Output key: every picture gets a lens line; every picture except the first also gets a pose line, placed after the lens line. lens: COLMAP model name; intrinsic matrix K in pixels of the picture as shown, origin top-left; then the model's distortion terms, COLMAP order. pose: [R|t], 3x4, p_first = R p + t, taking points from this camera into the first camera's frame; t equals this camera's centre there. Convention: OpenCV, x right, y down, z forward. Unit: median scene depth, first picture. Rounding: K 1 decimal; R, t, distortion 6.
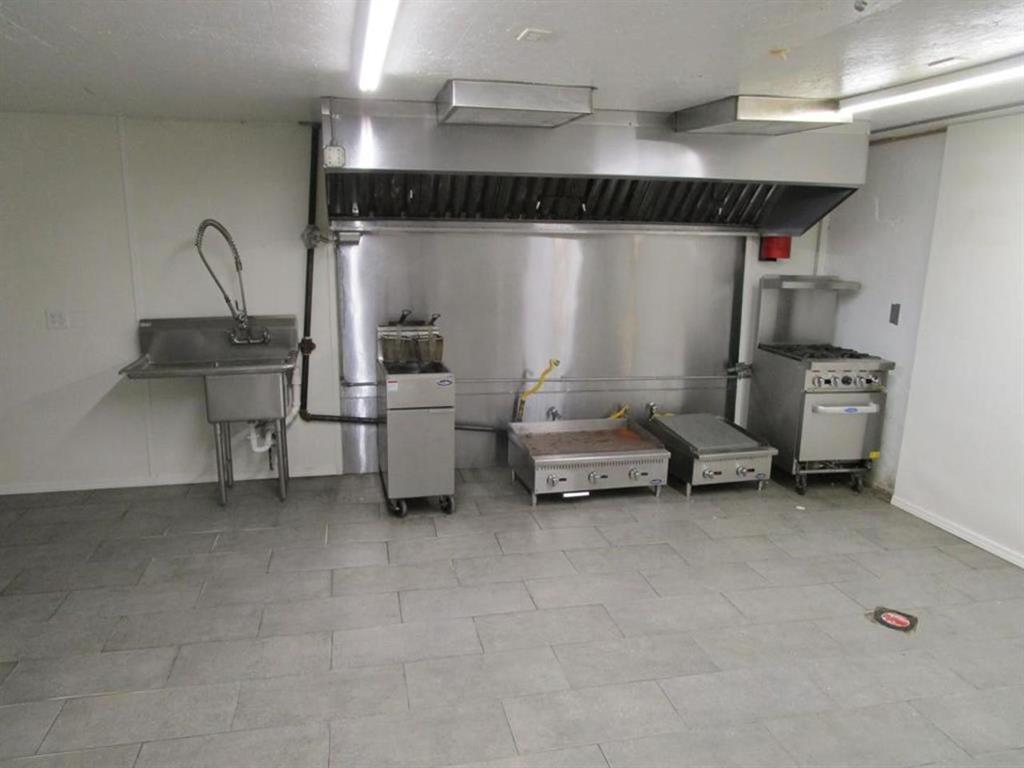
lens RADIAL K [[722.1, 0, 520.9], [0, 722.1, 379.5], [0, 0, 1]] dist [-0.024178, 0.002131]
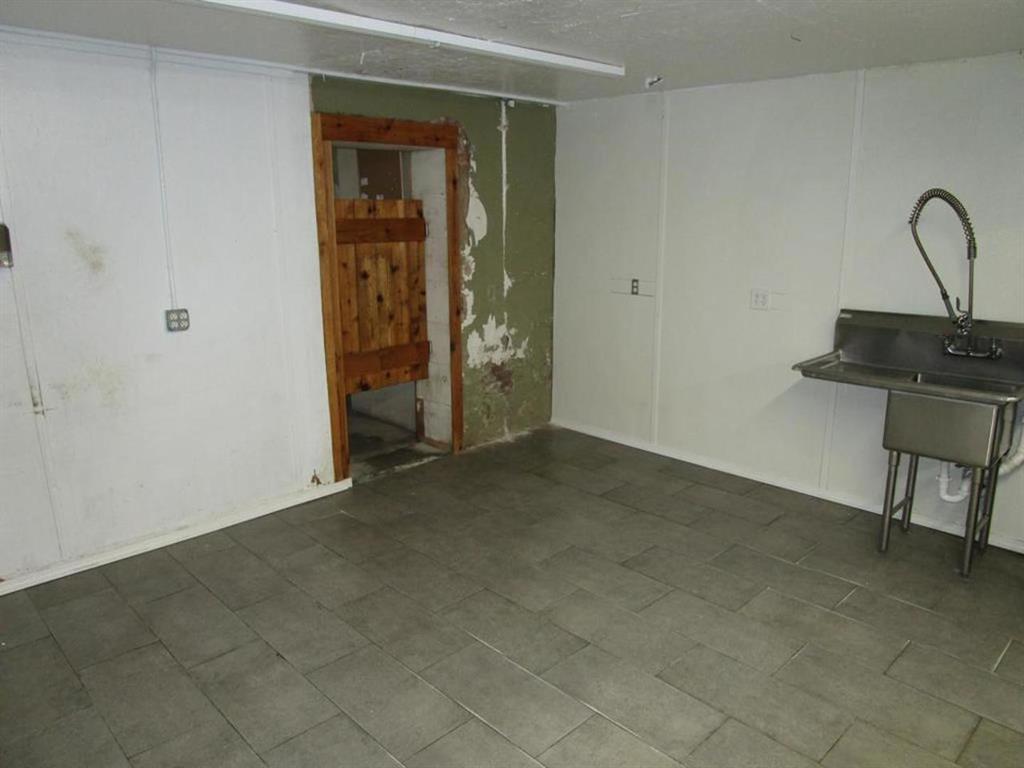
lens RADIAL K [[722.1, 0, 520.9], [0, 722.1, 379.5], [0, 0, 1]] dist [-0.024178, 0.002131]
pose [[0.519218, 0.184049, -0.834589, 0.004933], [-0.163003, 0.979936, 0.114694, -0.037831], [0.838953, 0.076489, 0.538801, 0.223863]]
